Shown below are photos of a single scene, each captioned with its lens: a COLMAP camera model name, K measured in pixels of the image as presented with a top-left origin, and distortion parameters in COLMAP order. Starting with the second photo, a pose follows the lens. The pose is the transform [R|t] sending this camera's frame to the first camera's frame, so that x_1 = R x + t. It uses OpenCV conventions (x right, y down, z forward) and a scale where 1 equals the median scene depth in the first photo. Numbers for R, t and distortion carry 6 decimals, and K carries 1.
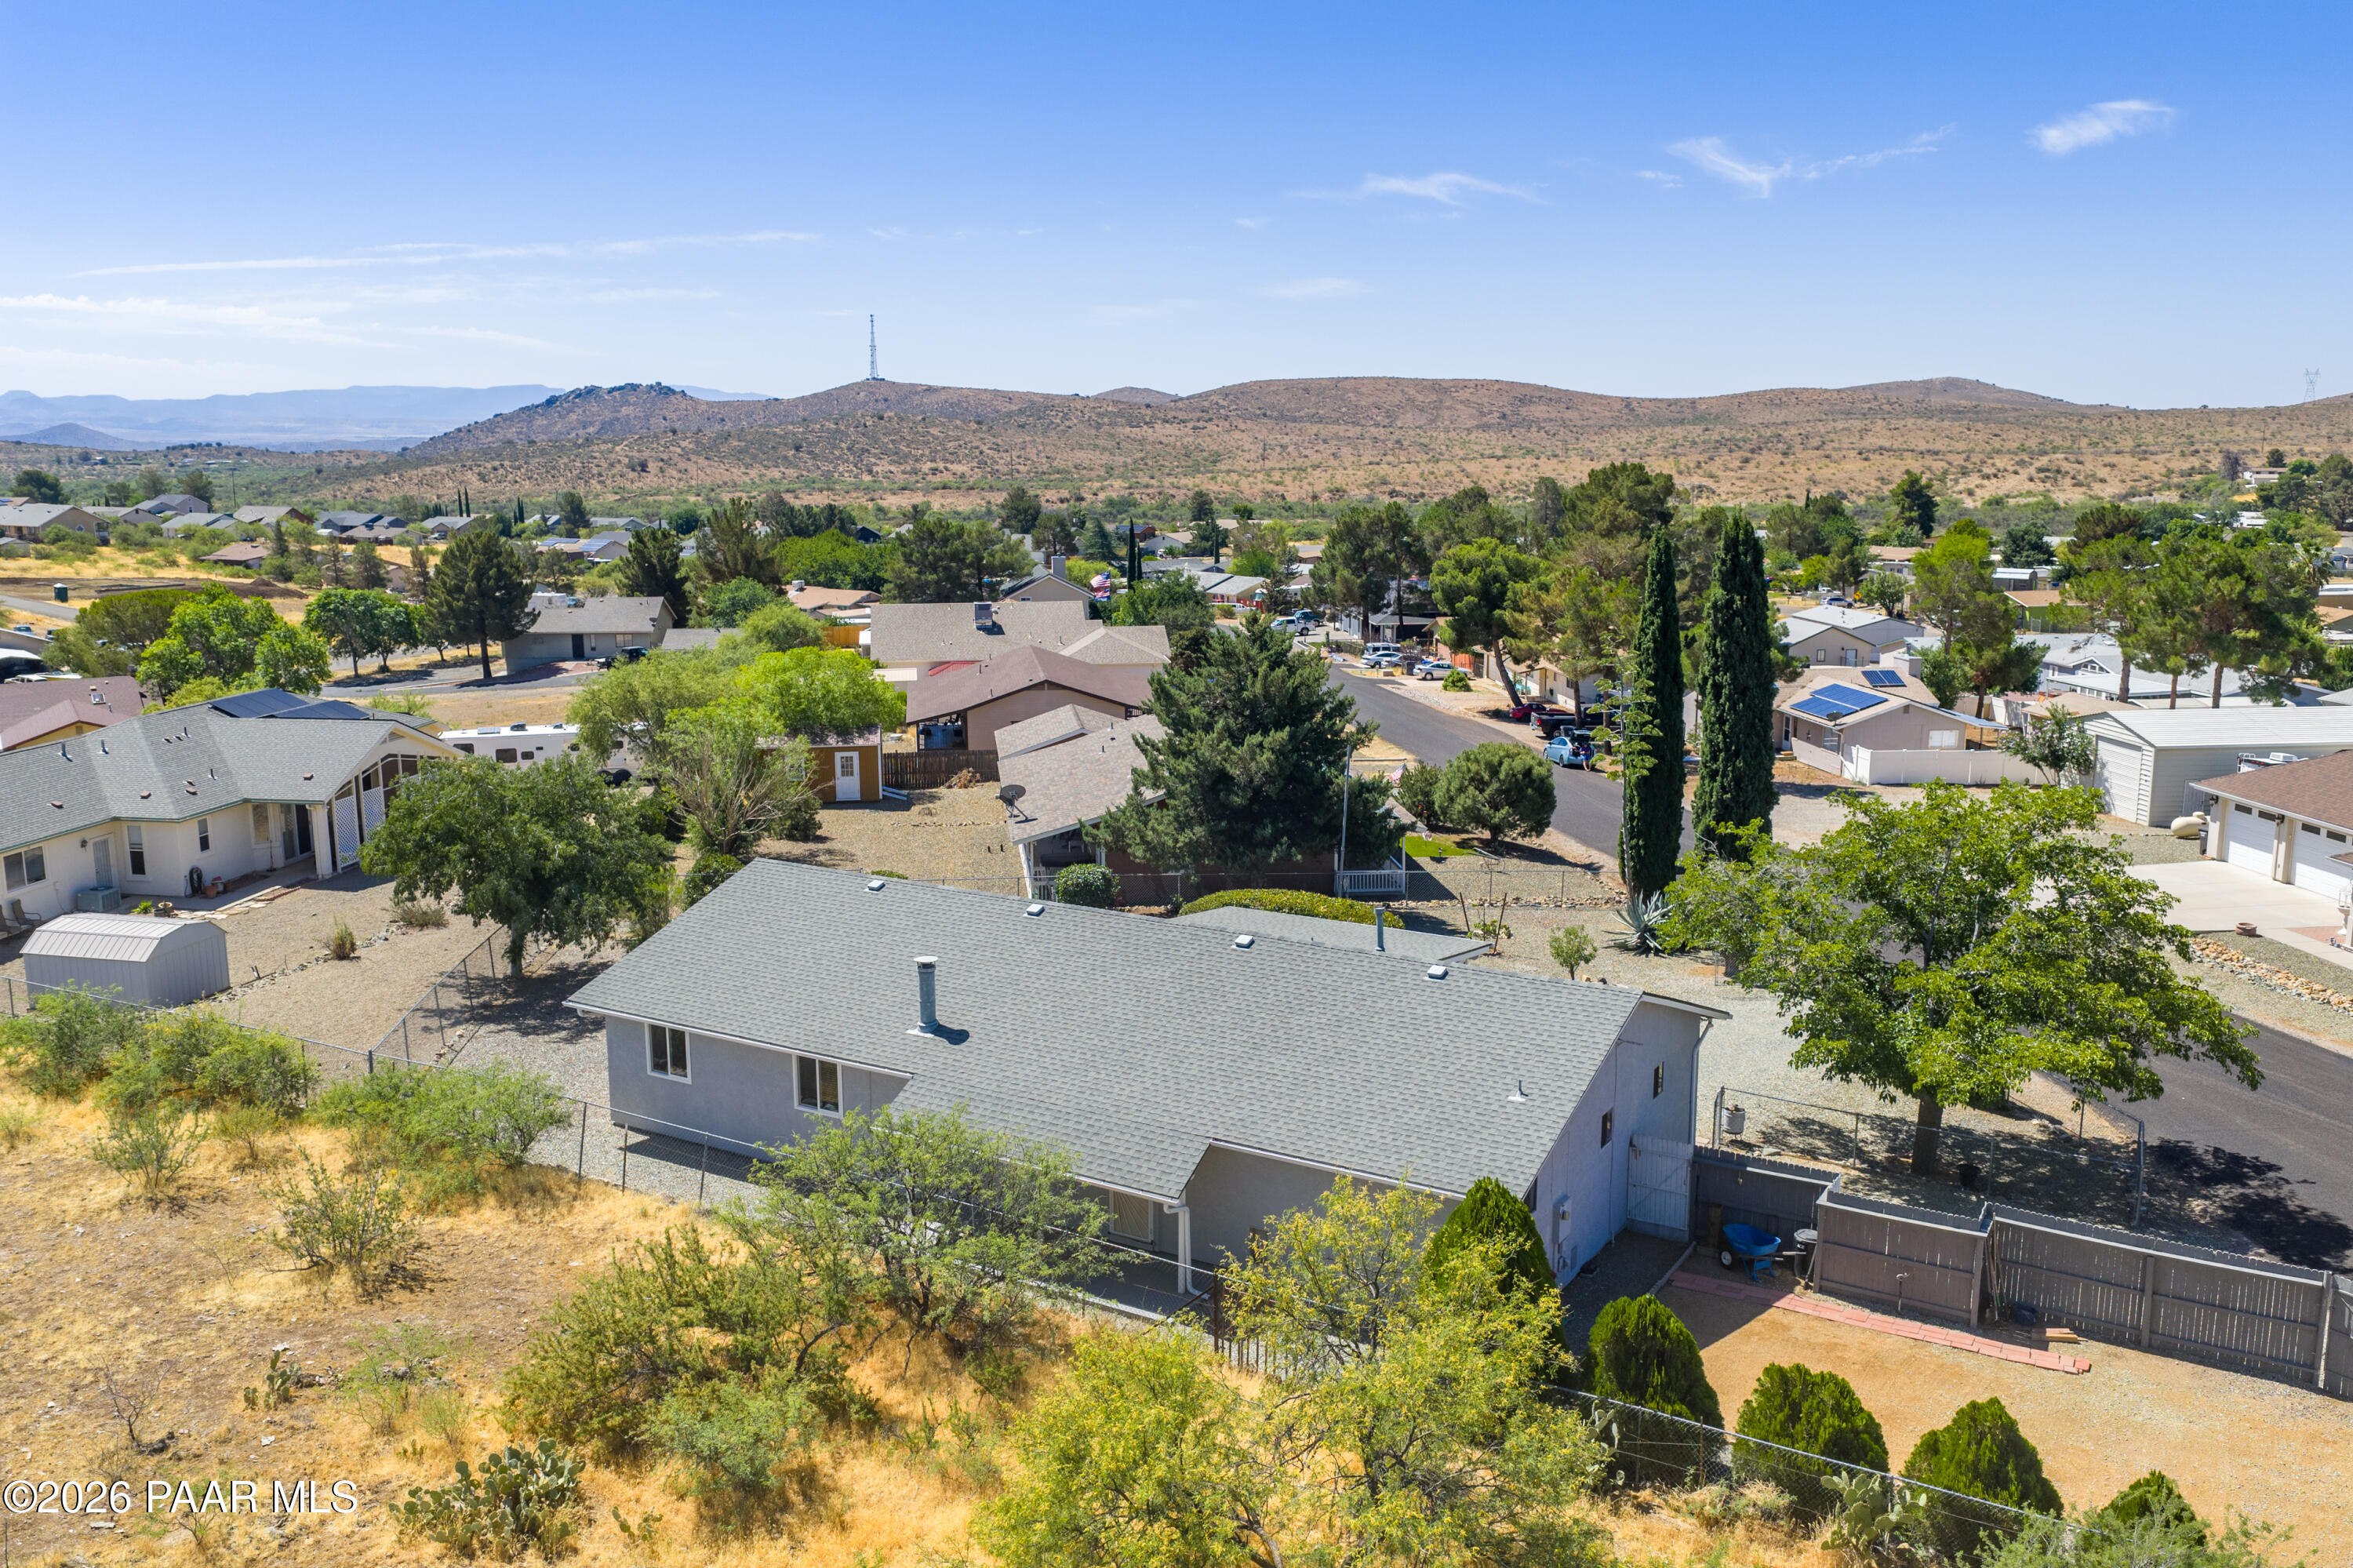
lens RADIAL K [[1951.2, 0, 1179.6], [0, 1951.2, 776.5], [0, 0, 1]] dist [0.022978, -0.047618]
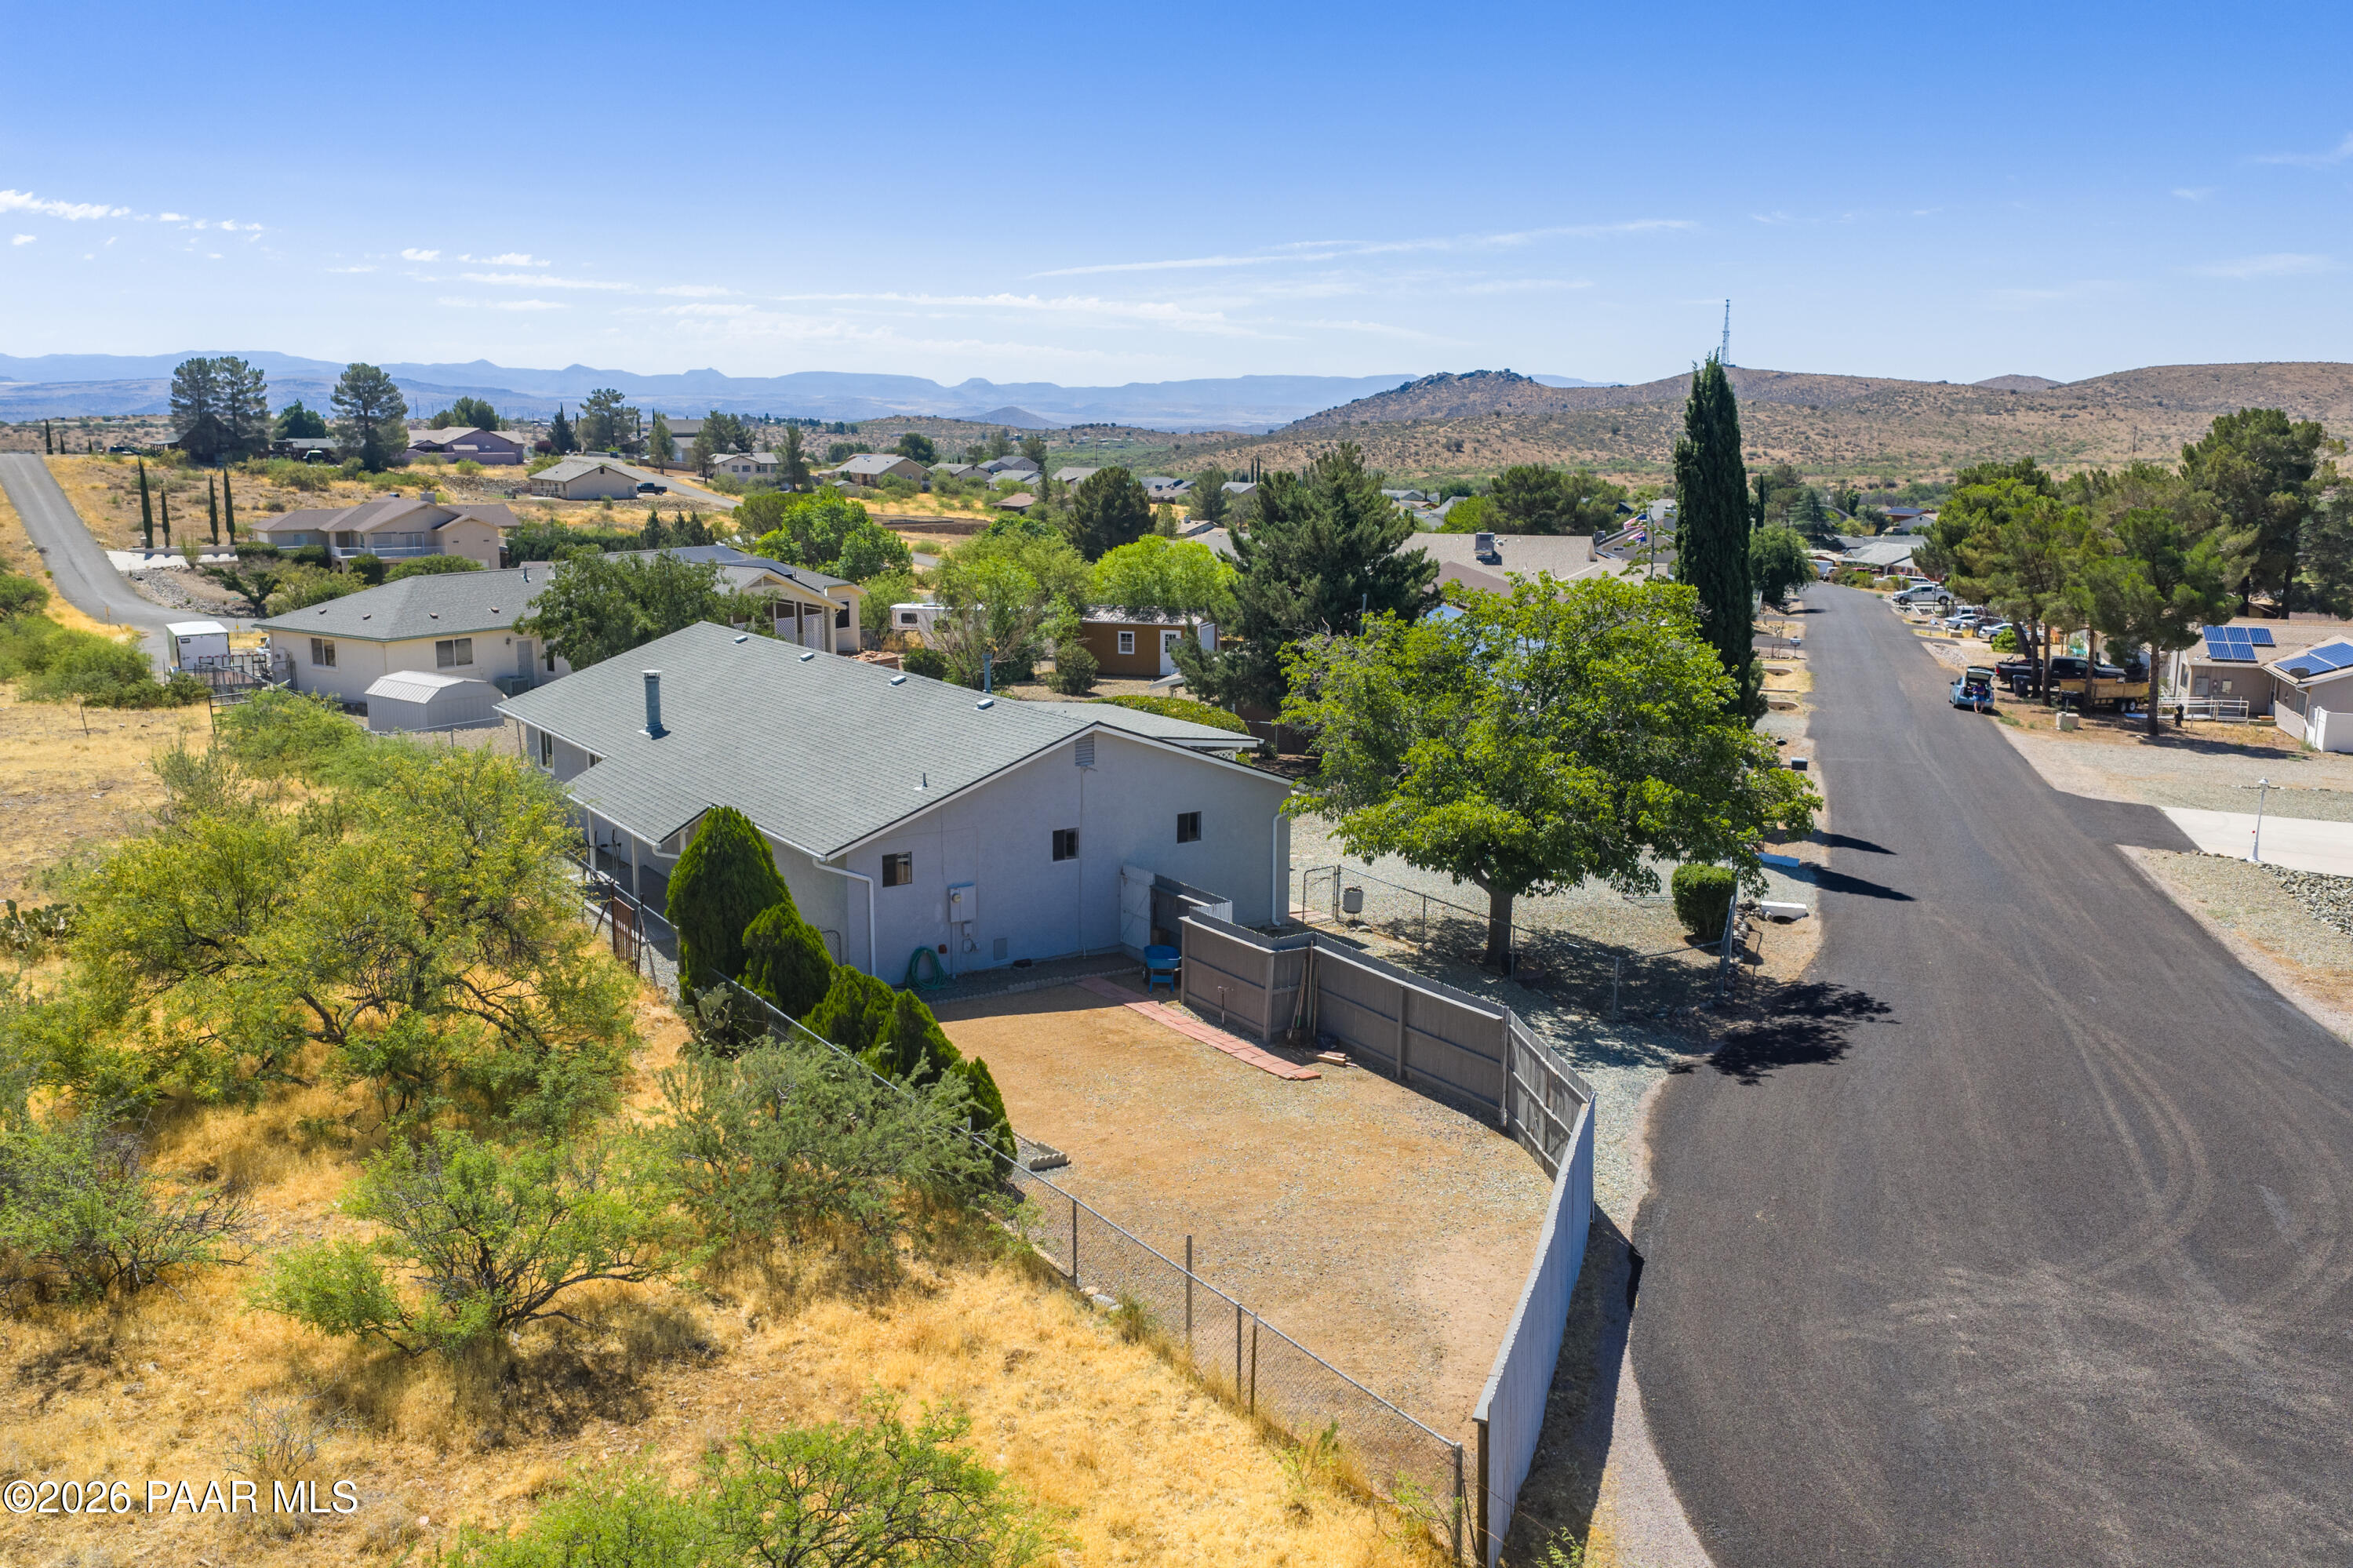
lens RADIAL K [[1951.2, 0, 1179.6], [0, 1951.2, 776.5], [0, 0, 1]] dist [0.022978, -0.047618]
pose [[0.910327, 0.085532, -0.404955, 0.072170], [-0.083454, 0.996250, 0.022820, 0.011155], [0.405389, 0.013022, 0.914052, 0.002167]]
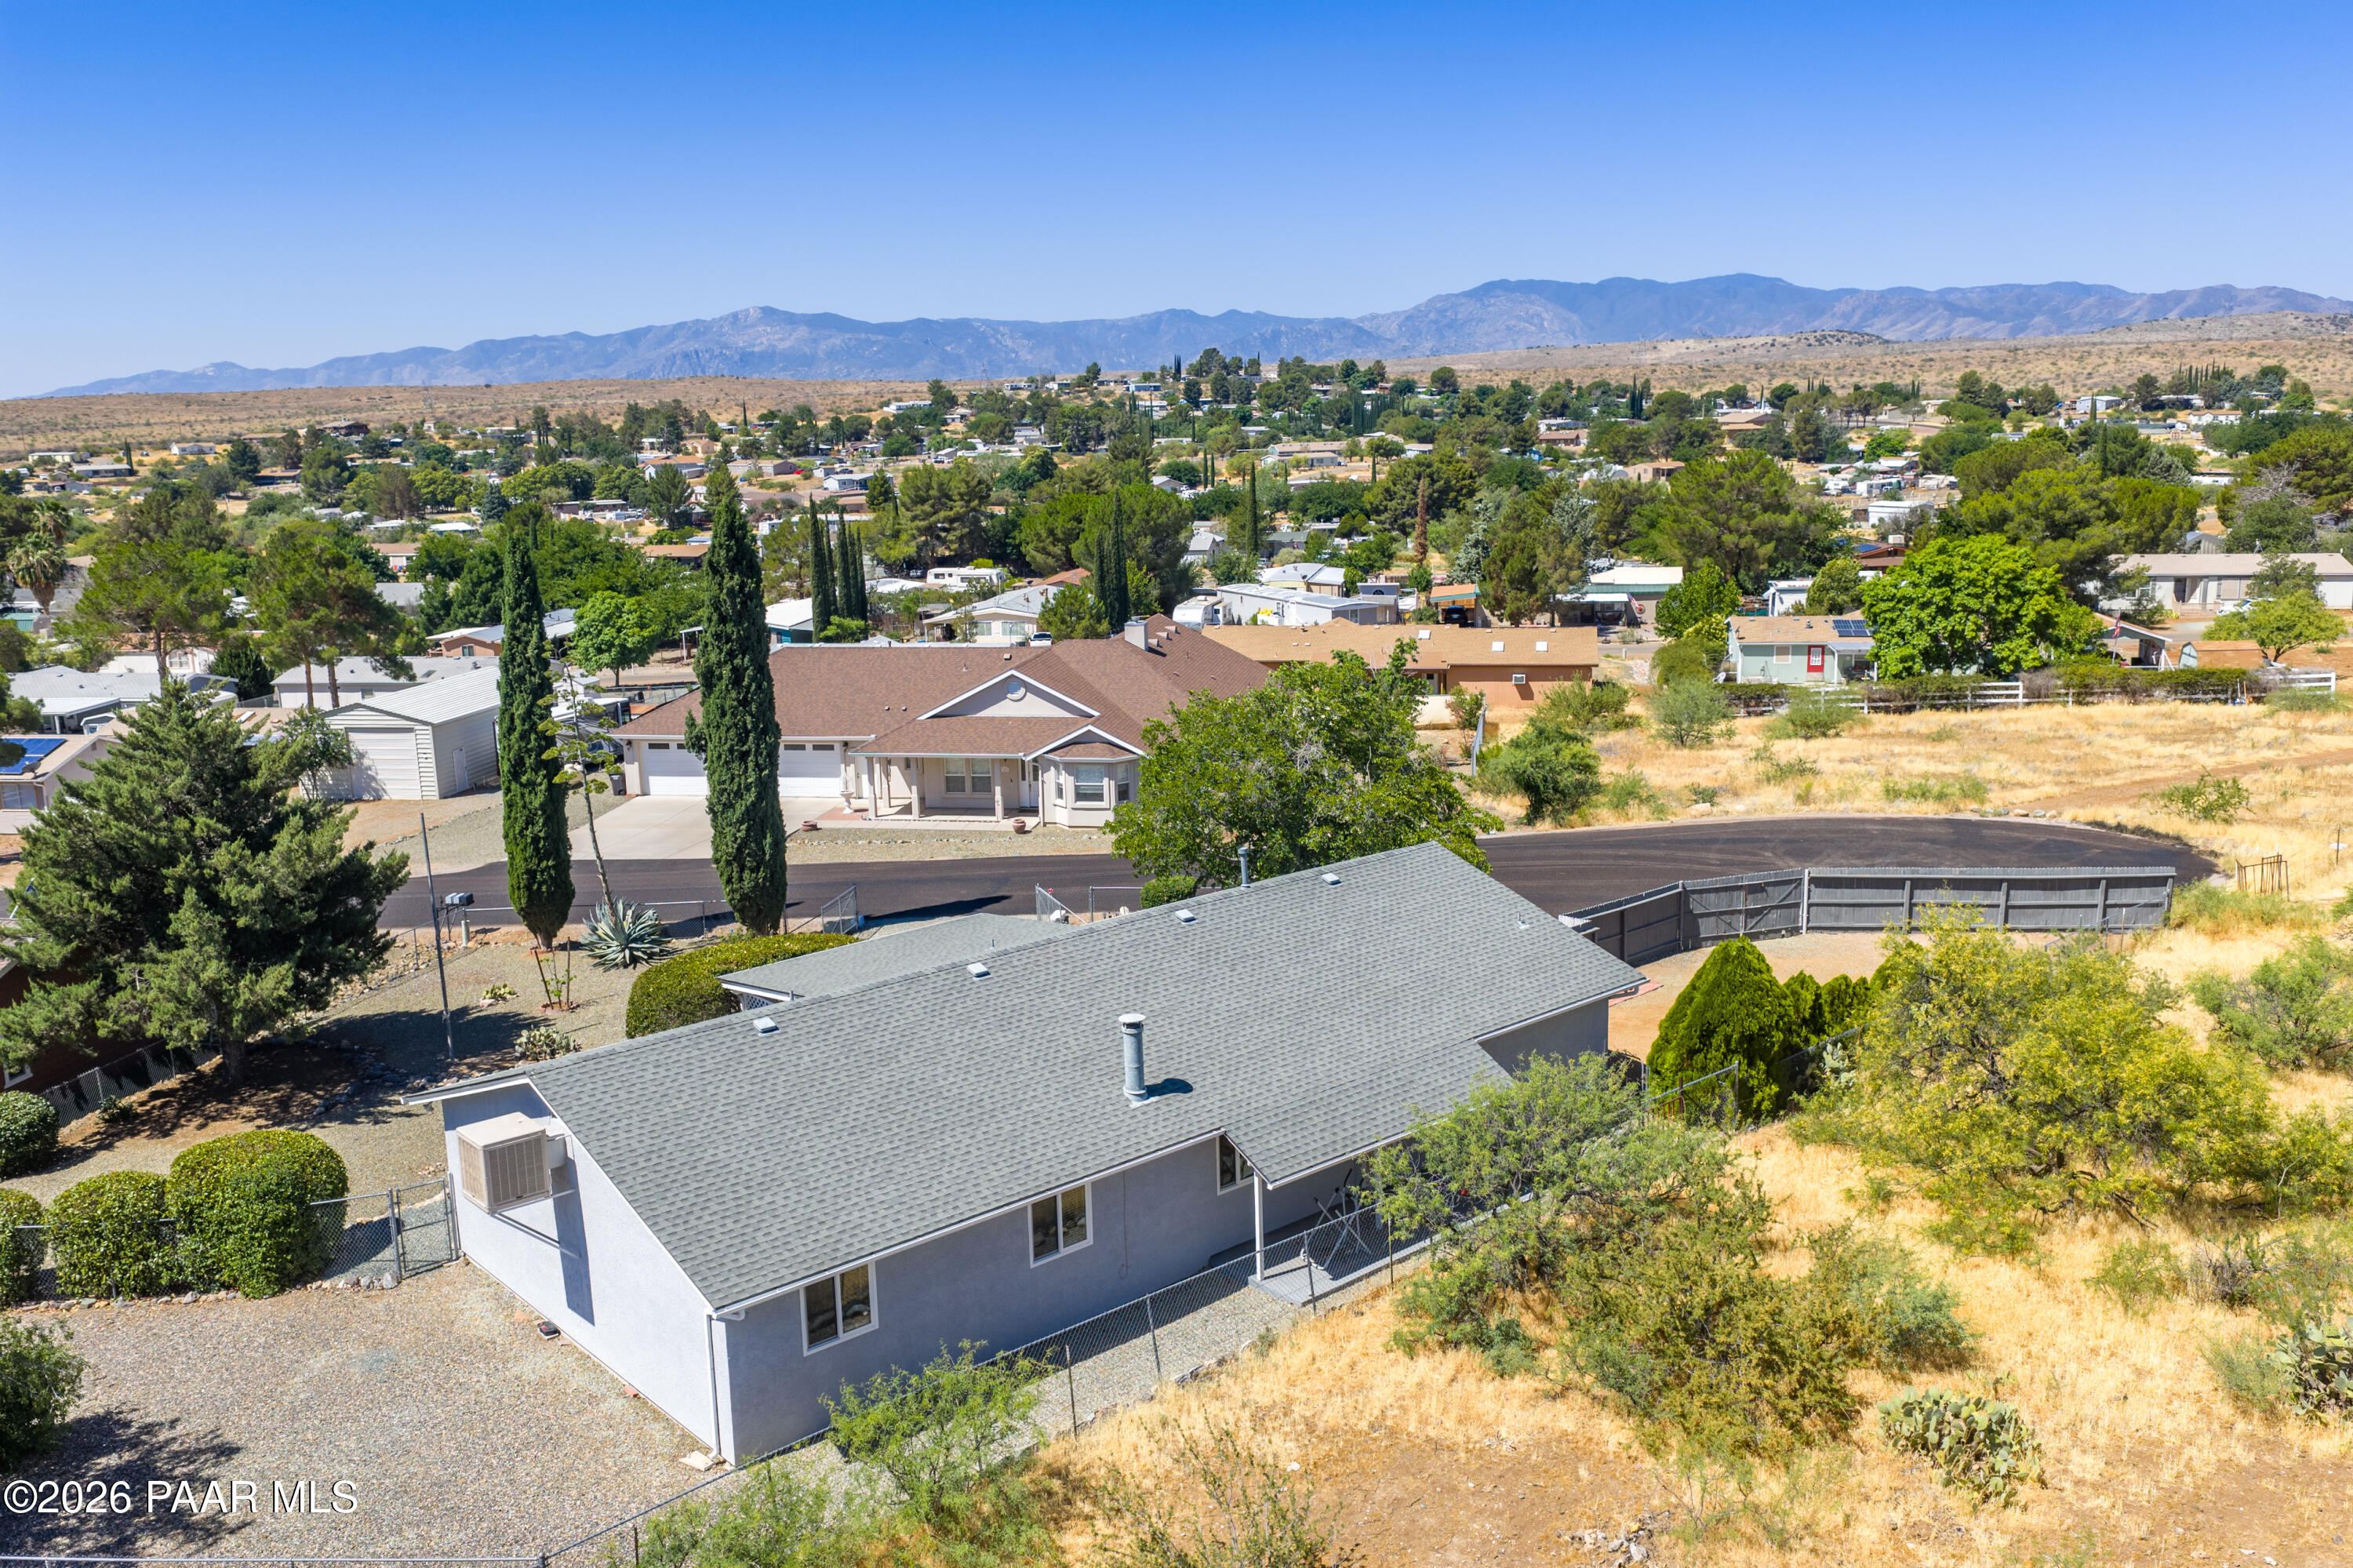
lens RADIAL K [[1951.2, 0, 1179.6], [0, 1951.2, 776.5], [0, 0, 1]] dist [0.022978, -0.047618]
pose [[0.294899, -0.189191, 0.936611, -0.099598], [0.194890, 0.971507, 0.134877, -0.013588], [-0.935442, 0.142761, 0.323368, 0.073885]]
